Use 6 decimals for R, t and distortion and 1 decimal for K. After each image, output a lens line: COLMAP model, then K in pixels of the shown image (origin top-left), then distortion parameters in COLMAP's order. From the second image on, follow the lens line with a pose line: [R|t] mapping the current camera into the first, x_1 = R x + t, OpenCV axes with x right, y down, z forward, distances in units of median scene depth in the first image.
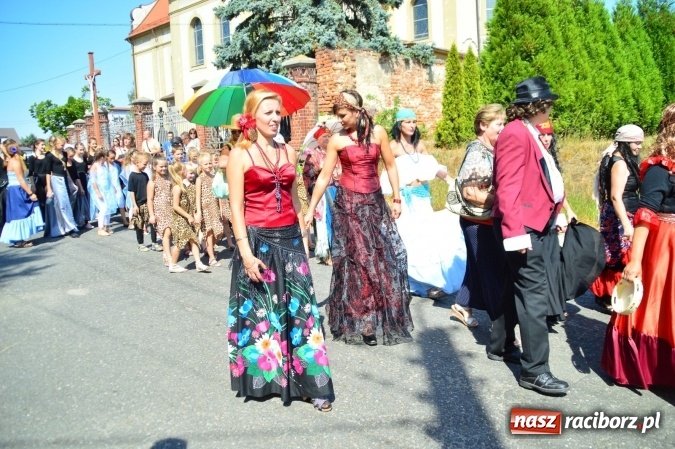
lens RADIAL K [[531.0, 0, 351.2], [0, 531.0, 226.7], [0, 0, 1]] dist [-0.170074, 0.113104]
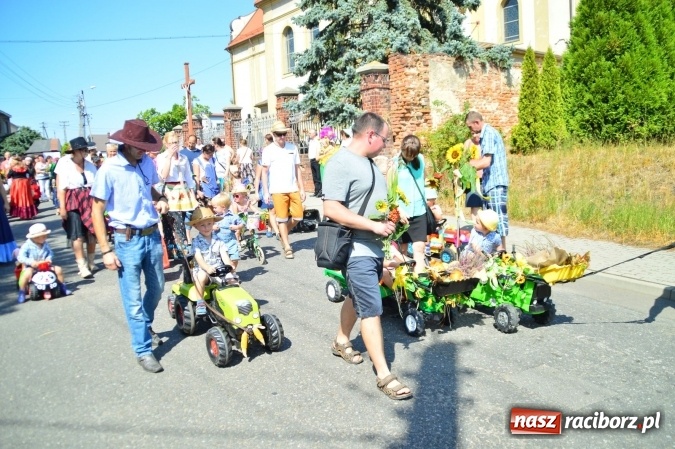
lens RADIAL K [[531.0, 0, 351.2], [0, 531.0, 226.7], [0, 0, 1]] dist [-0.170074, 0.113104]
pose [[0.982797, 0.020301, -0.183568, 0.046824], [-0.021942, 0.999735, -0.006912, -0.002422], [0.183379, 0.010820, 0.982983, 0.005455]]
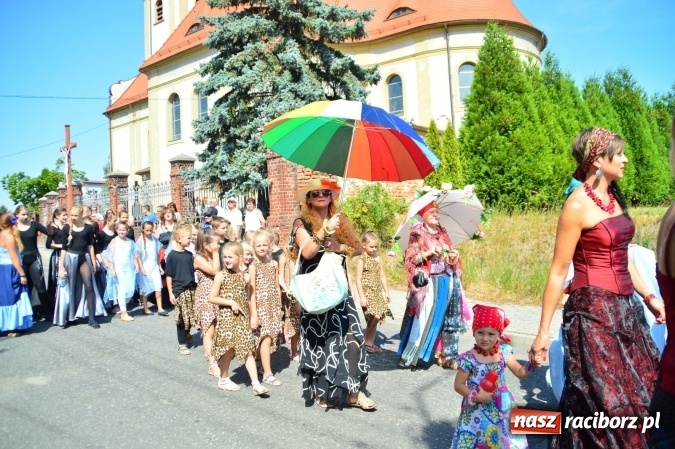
lens RADIAL K [[531.0, 0, 351.2], [0, 531.0, 226.7], [0, 0, 1]] dist [-0.170074, 0.113104]
pose [[0.998798, -0.001935, 0.048982, -0.010774], [0.008764, 0.990170, -0.139593, -0.004779], [-0.048230, 0.139855, 0.988997, 0.023682]]
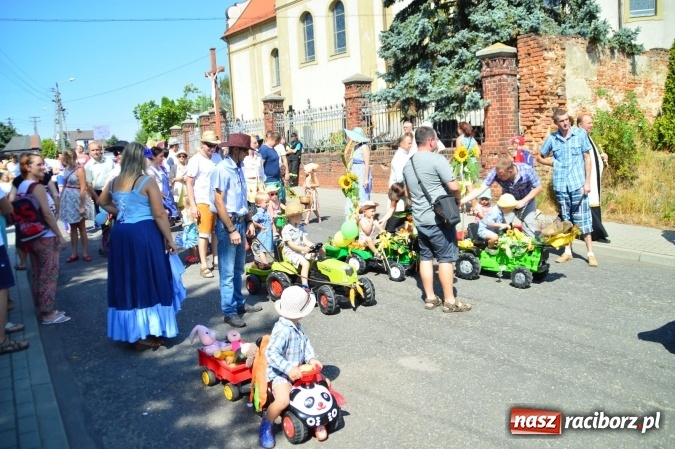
lens RADIAL K [[531.0, 0, 351.2], [0, 531.0, 226.7], [0, 0, 1]] dist [-0.170074, 0.113104]
pose [[0.992310, 0.004073, -0.123714, -0.212364], [-0.003585, 0.999985, 0.004168, -0.025619], [0.123729, -0.003693, 0.992309, 0.112341]]
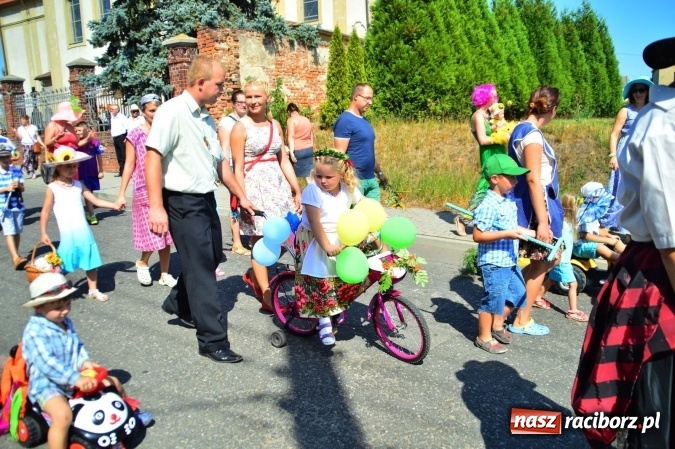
lens RADIAL K [[531.0, 0, 351.2], [0, 531.0, 226.7], [0, 0, 1]] dist [-0.170074, 0.113104]
pose [[0.980997, -0.026617, 0.192189, 0.018011], [0.020595, 0.999234, 0.033261, 0.002963], [-0.192928, -0.028670, 0.980794, -0.004459]]
